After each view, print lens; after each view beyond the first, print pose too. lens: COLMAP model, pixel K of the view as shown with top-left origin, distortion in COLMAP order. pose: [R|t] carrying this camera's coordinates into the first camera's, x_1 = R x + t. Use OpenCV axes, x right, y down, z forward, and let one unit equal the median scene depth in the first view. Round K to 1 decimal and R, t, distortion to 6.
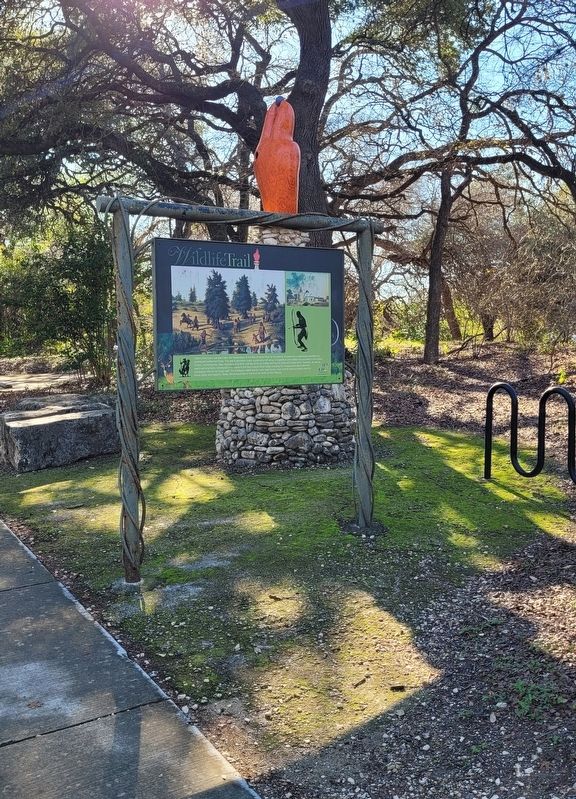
lens RADIAL K [[957.3, 0, 286.6], [0, 957.3, 401.2], [0, 0, 1]] dist [0.070082, 0.000000]
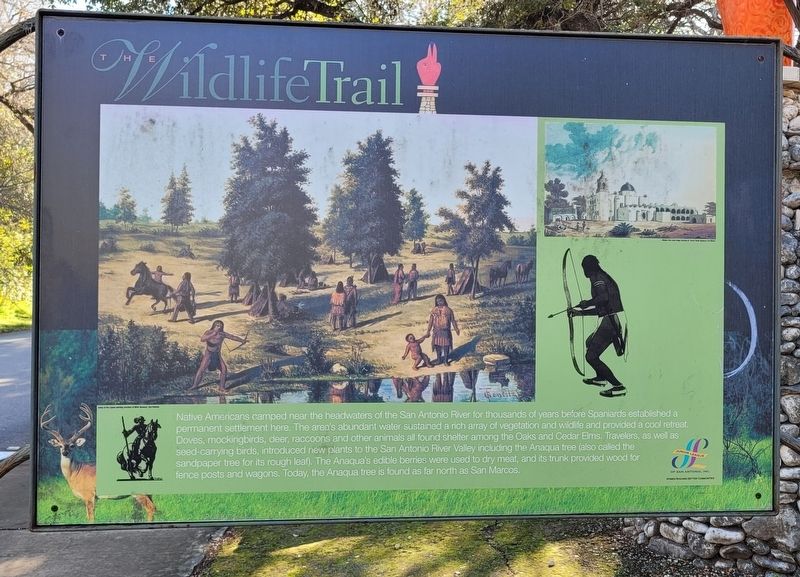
lens RADIAL K [[958.5, 0, 400.4], [0, 958.5, 279.7], [0, 0, 1]] dist [0.070082, 0.000000]
pose [[0.895638, 0.013146, -0.444590, 0.091629], [-0.041697, 0.997643, -0.054500, -0.070827], [0.442826, 0.067350, 0.894075, 0.739083]]
